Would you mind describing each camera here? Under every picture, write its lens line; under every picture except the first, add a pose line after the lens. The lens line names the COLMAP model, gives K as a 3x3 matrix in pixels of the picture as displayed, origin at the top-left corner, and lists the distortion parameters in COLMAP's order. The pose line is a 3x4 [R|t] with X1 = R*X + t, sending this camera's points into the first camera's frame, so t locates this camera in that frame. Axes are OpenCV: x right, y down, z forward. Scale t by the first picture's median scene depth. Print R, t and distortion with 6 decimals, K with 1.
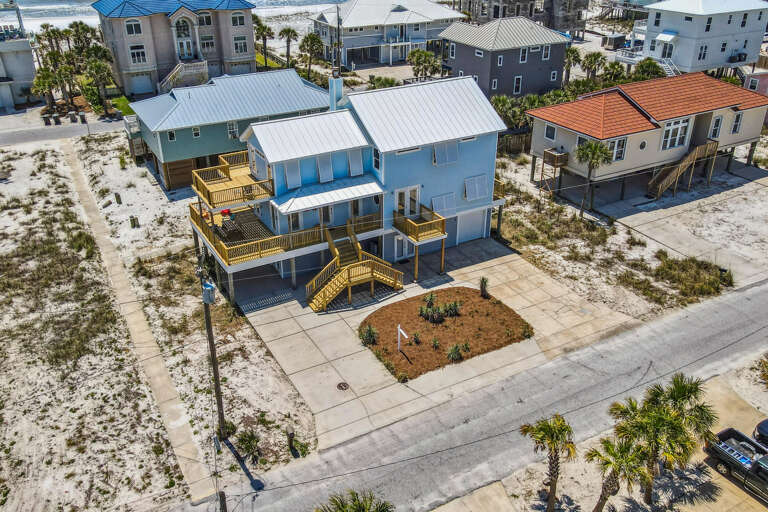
lens RADIAL K [[665.8, 0, 381.3], [0, 665.8, 255.3], [0, 0, 1]] dist [0.007006, 0.021273]
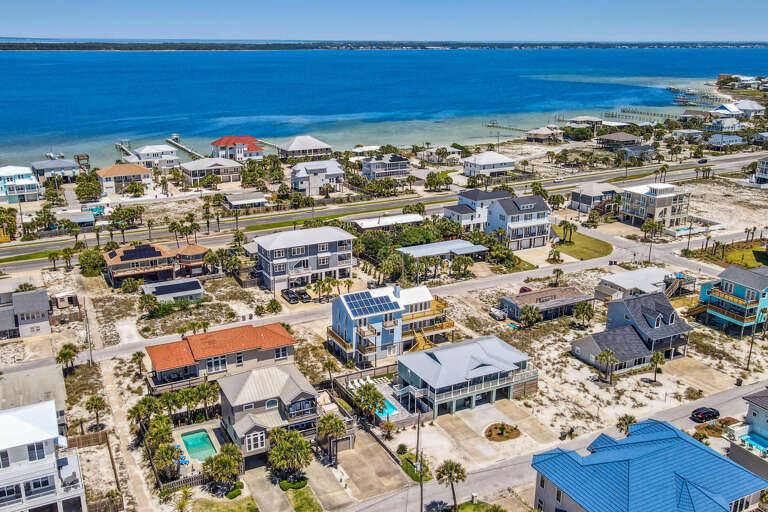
lens RADIAL K [[687.1, 0, 384.0], [0, 687.1, 256.0], [0, 0, 1]] dist [0.011524, 0.020893]
pose [[-0.999269, -0.001926, 0.038181, -0.111811], [0.025572, 0.708728, 0.705018, -2.011553], [-0.028418, 0.705479, -0.708160, 2.556960]]
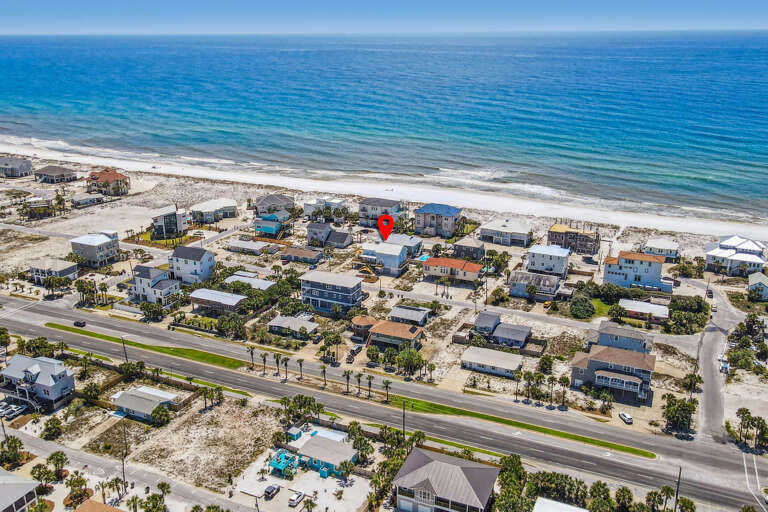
lens RADIAL K [[665.8, 0, 381.3], [0, 665.8, 255.3], [0, 0, 1]] dist [0.007006, 0.021273]
pose [[0.590305, 0.263245, -0.763048, 4.119749], [-0.378841, 0.925094, 0.026073, -0.266023], [0.712755, 0.273683, 0.645816, -2.553669]]
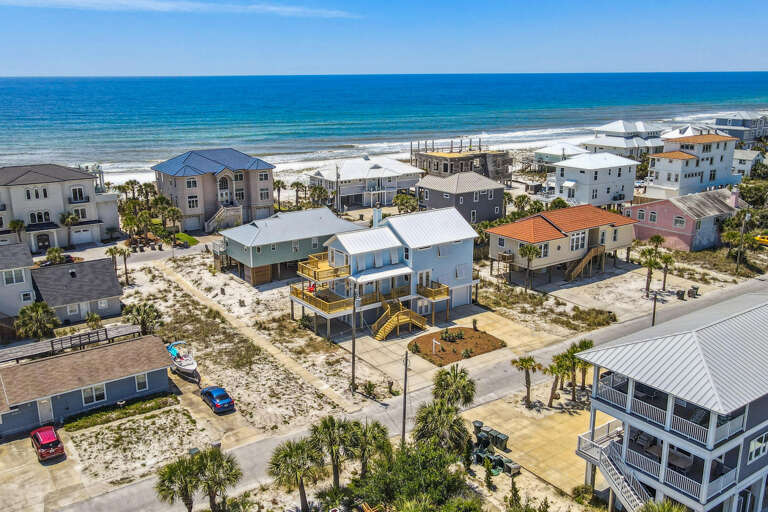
lens RADIAL K [[678.8, 0, 380.1], [0, 678.8, 255.1], [0, 0, 1]] dist [-0.007463, 0.060294]
pose [[0.994821, -0.025357, 0.098429, -0.219745], [0.046158, 0.975474, -0.215219, 0.205587], [-0.090557, 0.218647, 0.971593, -0.606586]]
